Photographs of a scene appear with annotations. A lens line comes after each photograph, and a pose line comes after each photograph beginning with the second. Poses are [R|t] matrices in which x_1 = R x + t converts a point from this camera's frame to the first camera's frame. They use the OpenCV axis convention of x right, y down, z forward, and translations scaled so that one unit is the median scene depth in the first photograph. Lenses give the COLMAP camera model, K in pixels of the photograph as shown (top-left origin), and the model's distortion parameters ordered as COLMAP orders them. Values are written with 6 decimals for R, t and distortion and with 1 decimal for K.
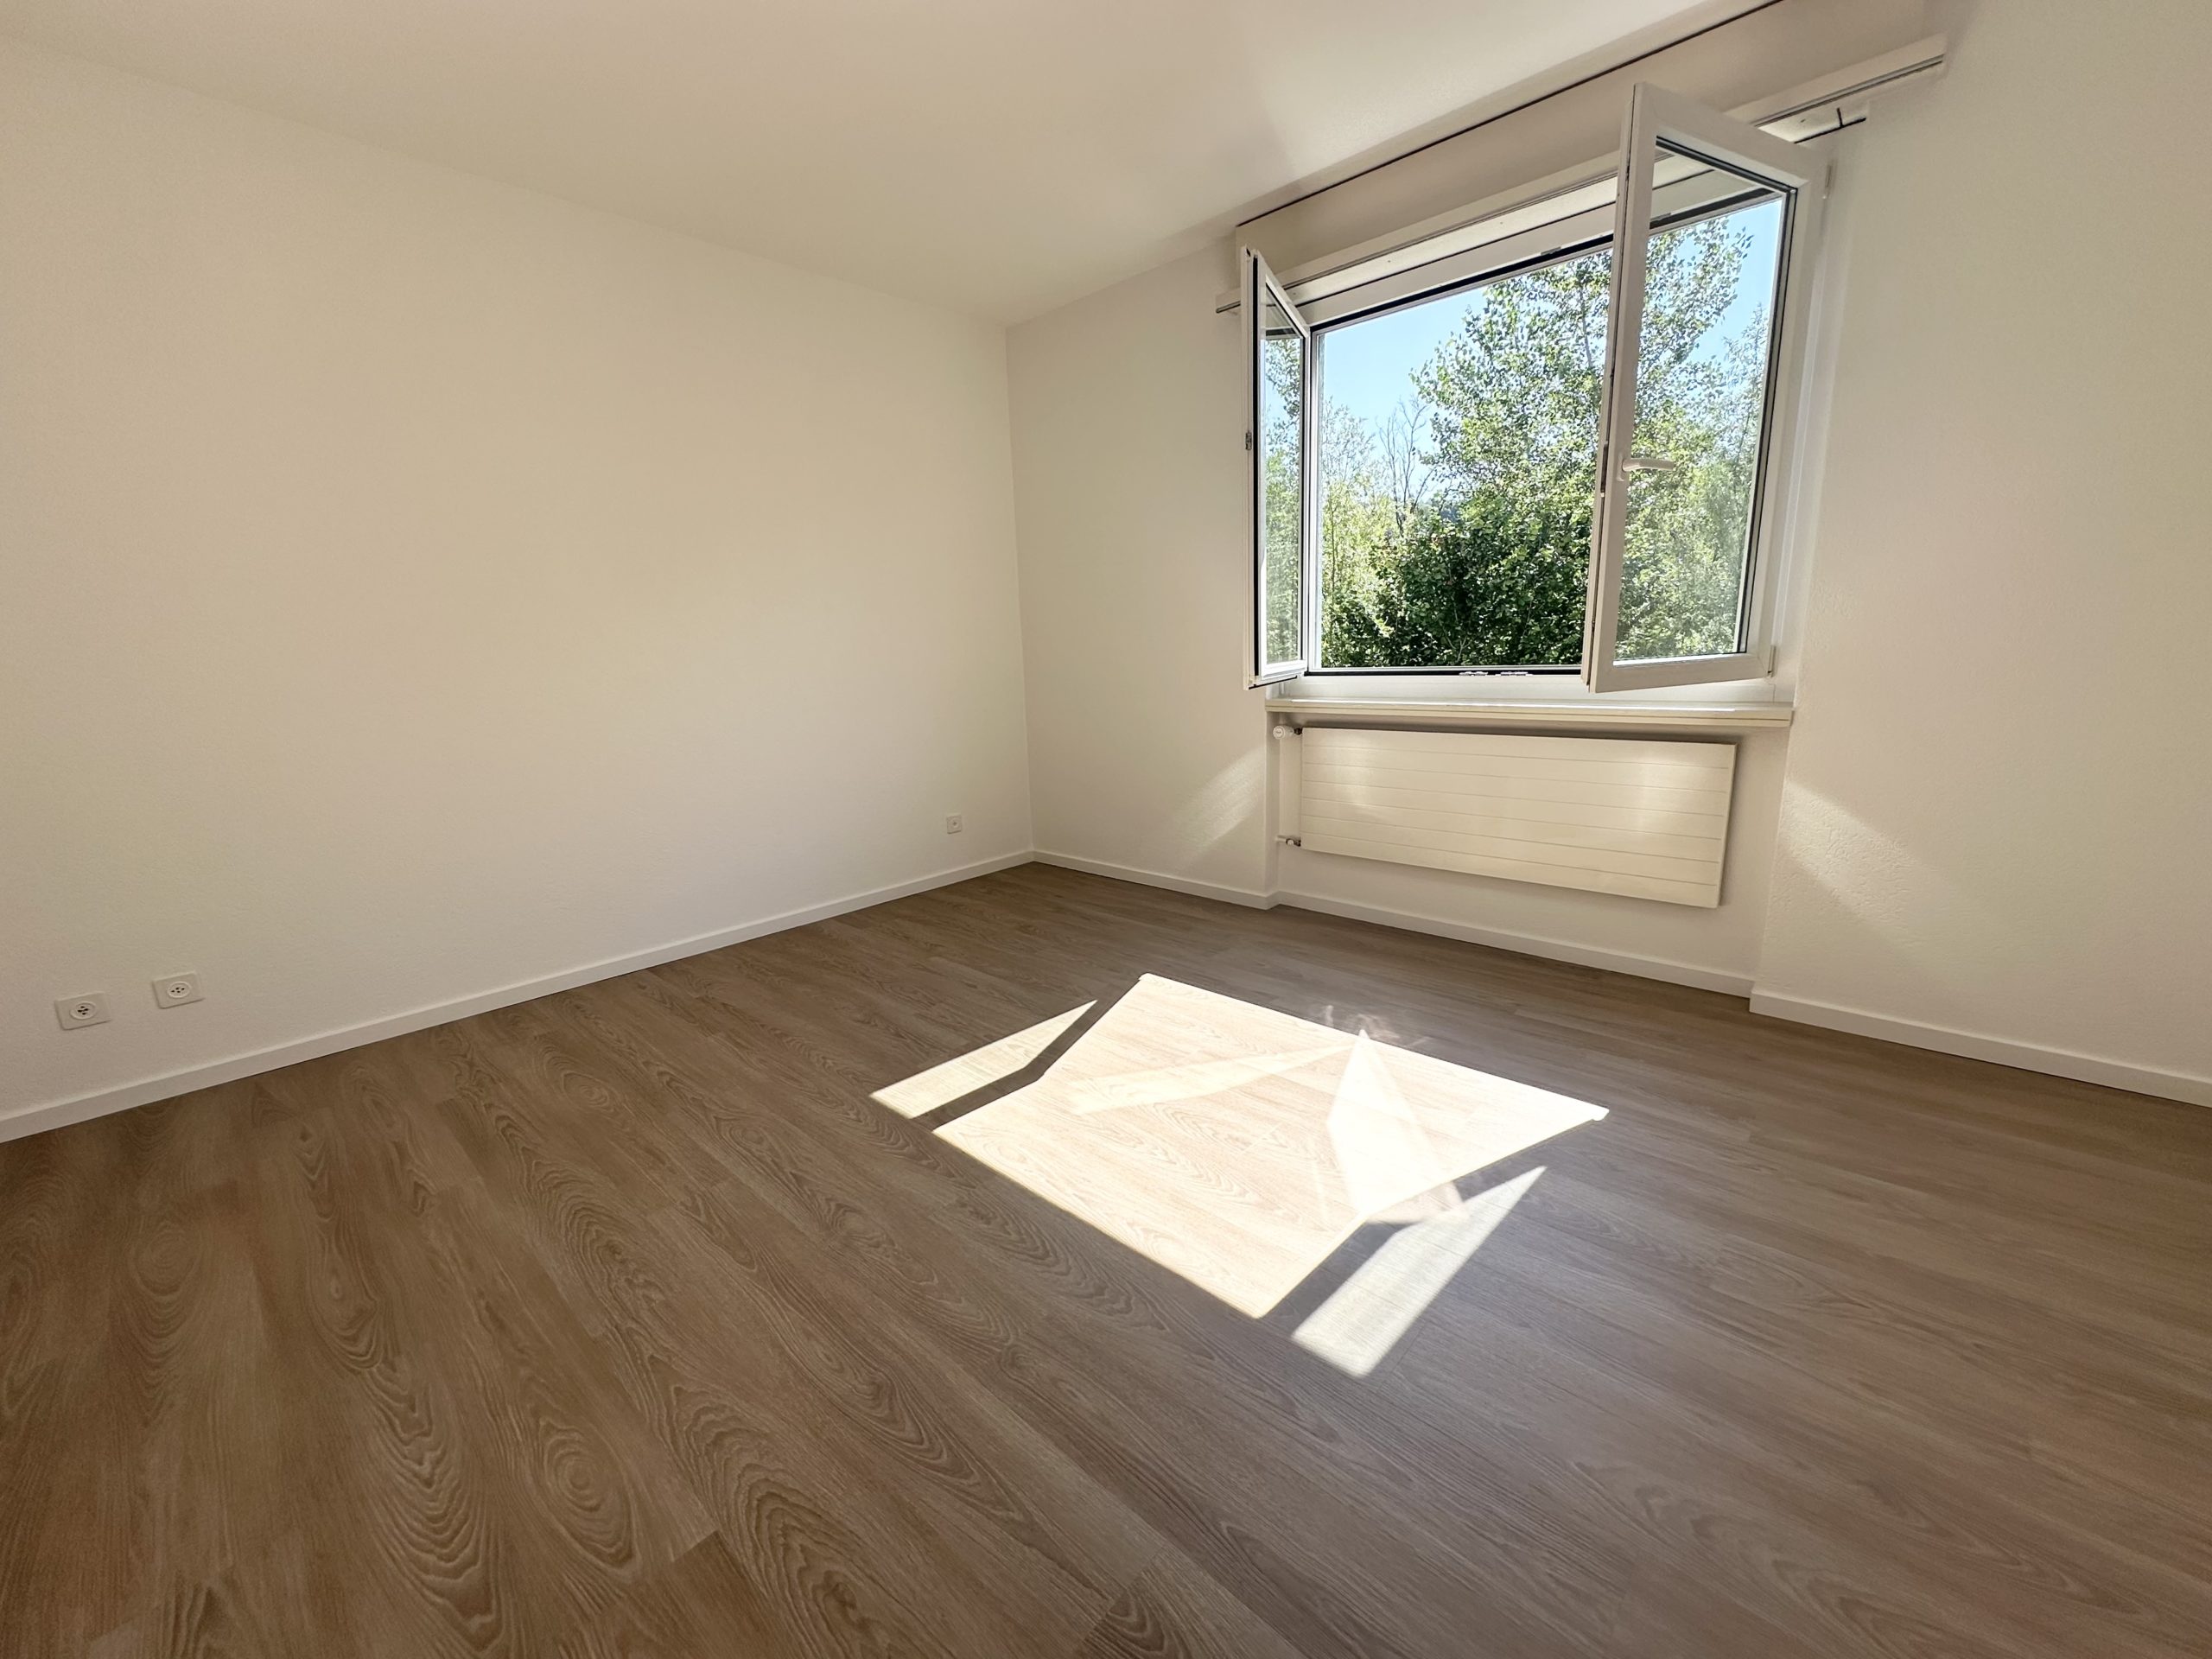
lens RADIAL K [[887.9, 0, 1106.0], [0, 887.9, 829.5], [0, 0, 1]] dist [-0.000073, 0.000287]
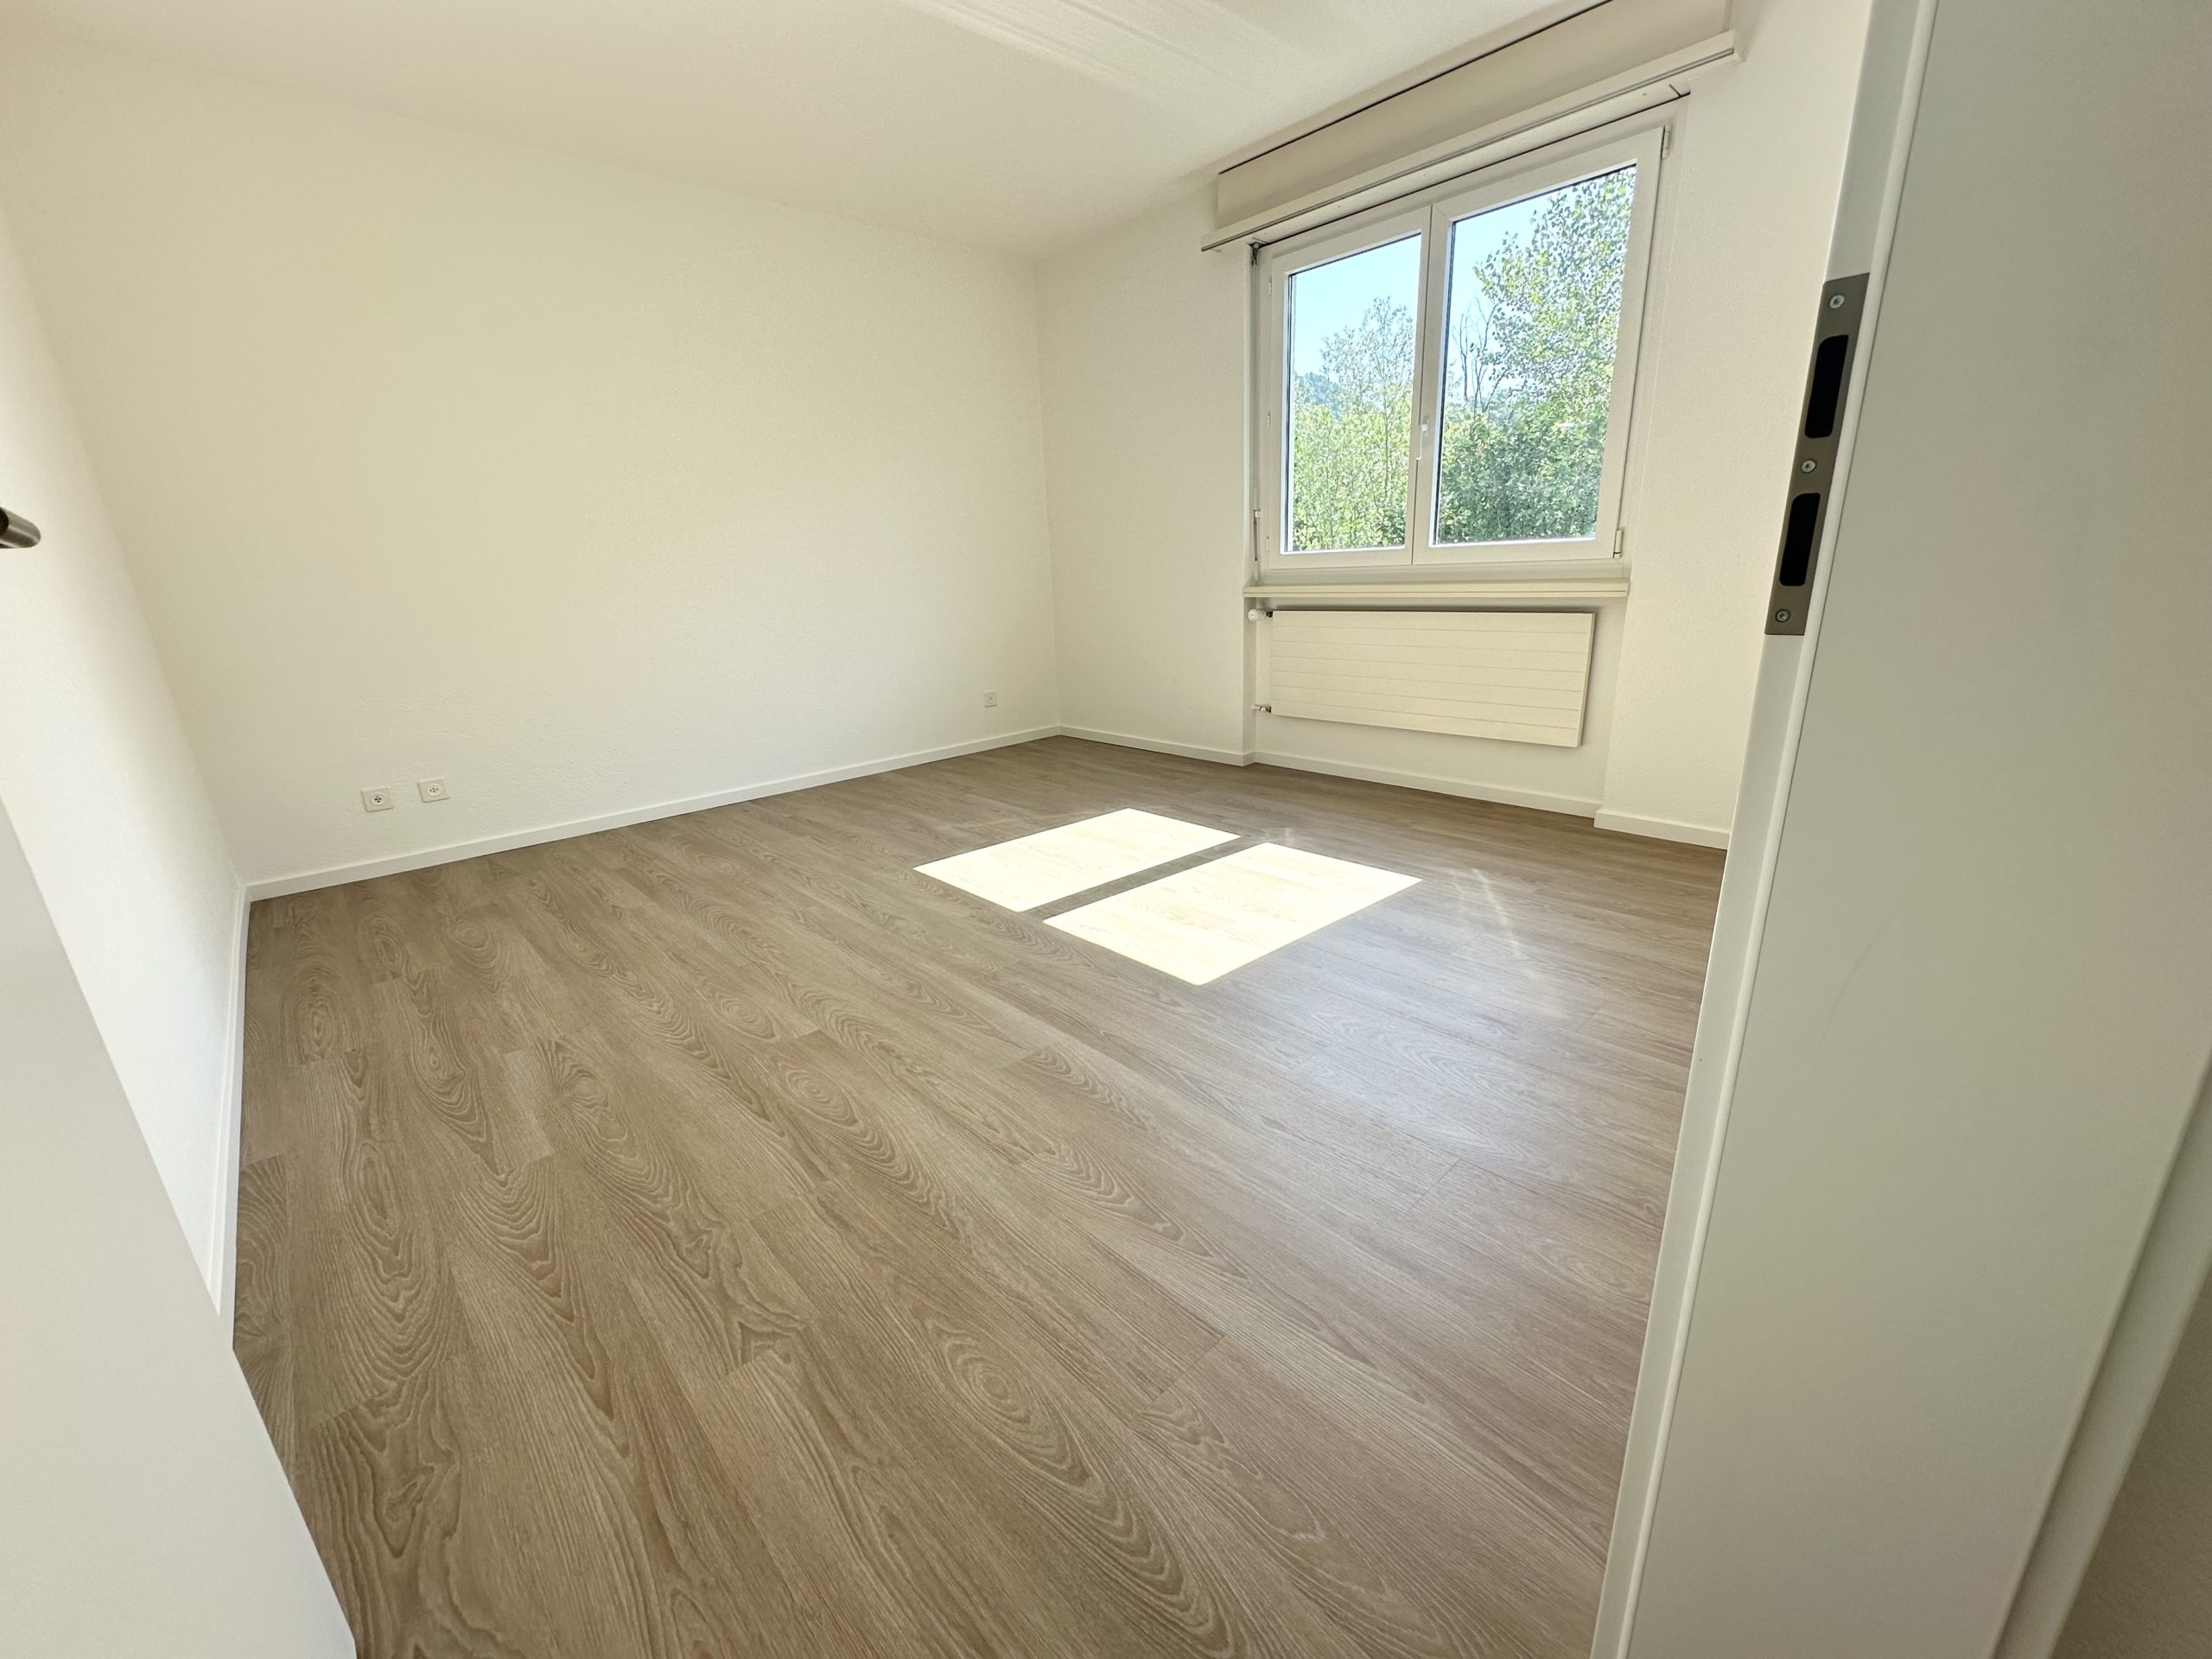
lens RADIAL K [[887.9, 0, 1106.0], [0, 887.9, 829.5], [0, 0, 1]] dist [-0.000073, 0.000287]
pose [[0.997485, 0.015079, -0.069262, 0.120108], [-0.008929, 0.996057, 0.088270, 0.107910], [0.070320, -0.087429, 0.993686, -0.331030]]
